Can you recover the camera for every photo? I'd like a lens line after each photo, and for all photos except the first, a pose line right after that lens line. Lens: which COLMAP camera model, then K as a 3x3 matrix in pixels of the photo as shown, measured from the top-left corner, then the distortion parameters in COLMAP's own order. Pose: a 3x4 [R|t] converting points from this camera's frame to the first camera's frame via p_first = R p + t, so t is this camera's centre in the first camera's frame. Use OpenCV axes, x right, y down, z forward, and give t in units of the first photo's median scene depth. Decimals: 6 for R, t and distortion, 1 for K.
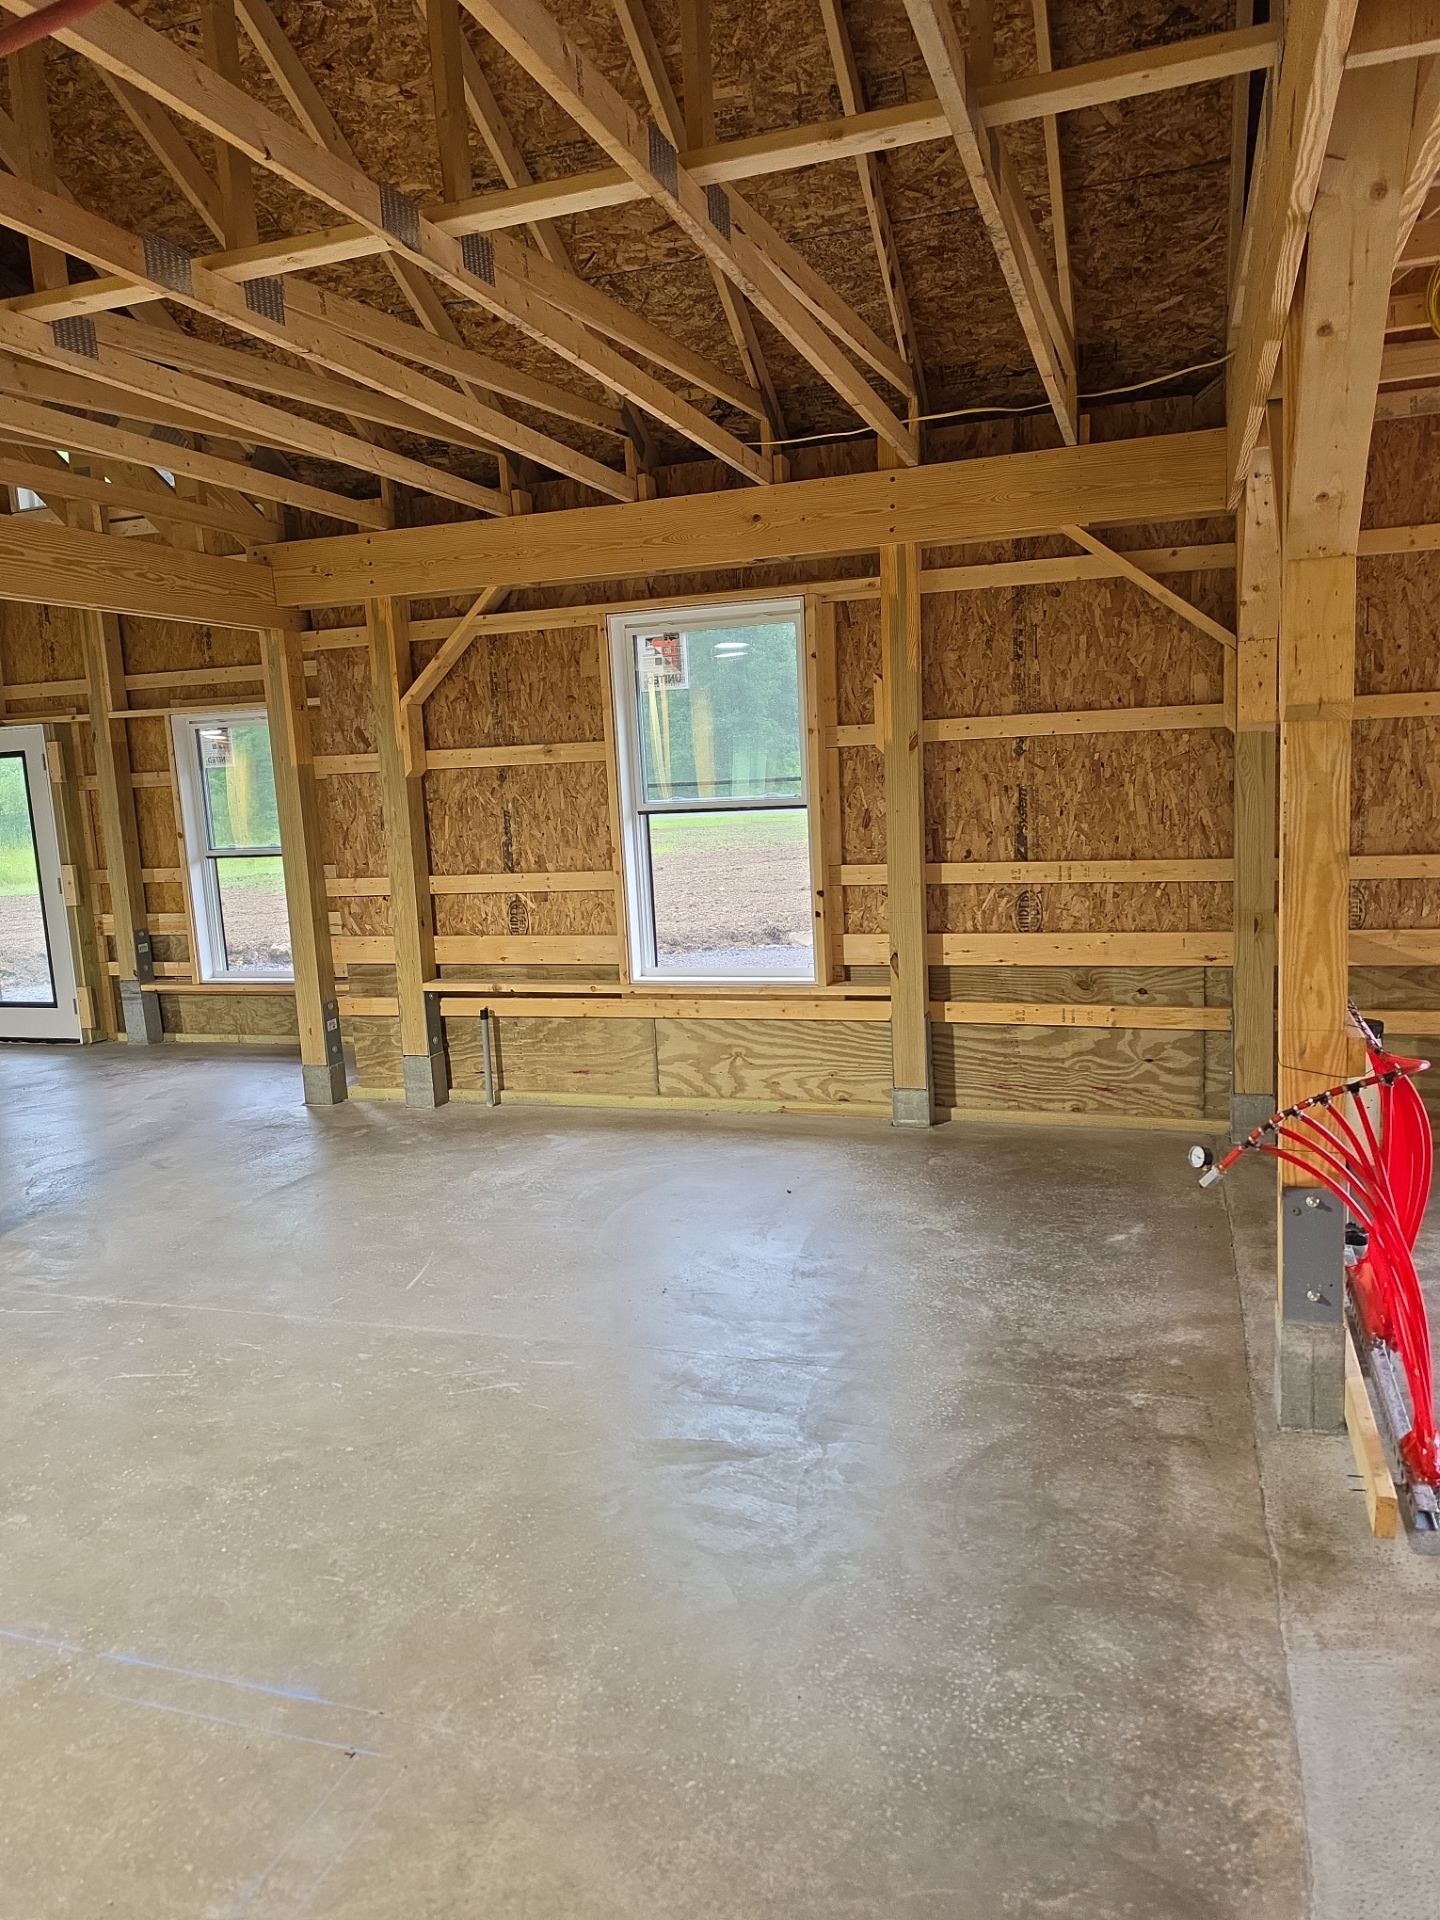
lens RADIAL K [[1322.1, 0, 729.5], [0, 1322.1, 945.5], [0, 0, 1]] dist [0.036952, -0.015979]
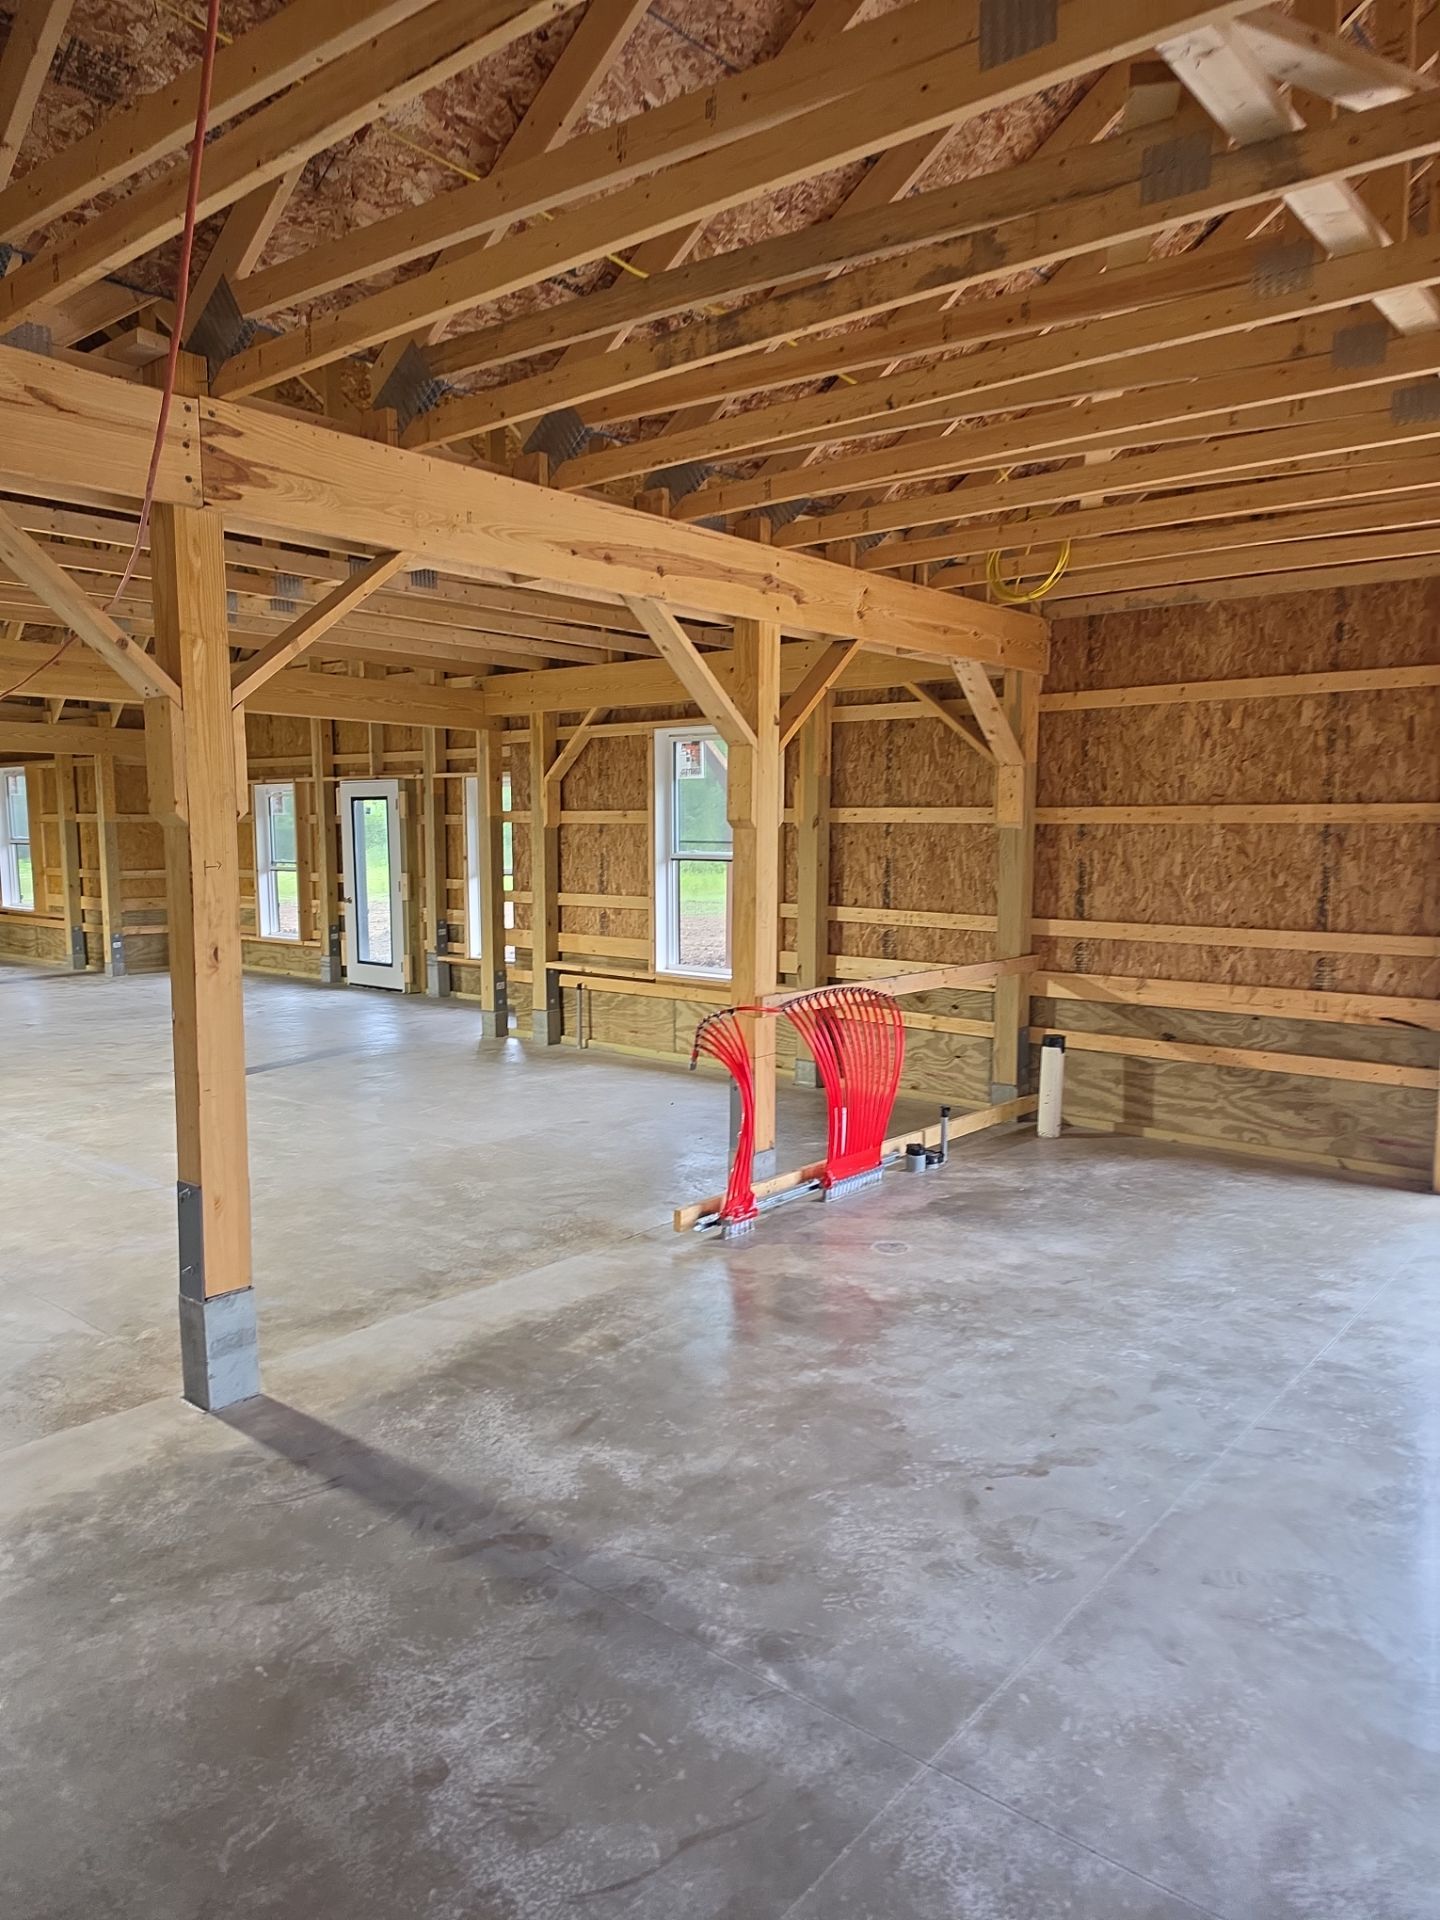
lens RADIAL K [[1322.1, 0, 713.6], [0, 1322.1, 972.8], [0, 0, 1]] dist [0.036952, -0.015979]
pose [[0.927755, 0.091816, -0.361719, 0.517839], [-0.096889, 0.995287, 0.004130, 0.015777], [0.360393, 0.031214, 0.932278, -0.363008]]
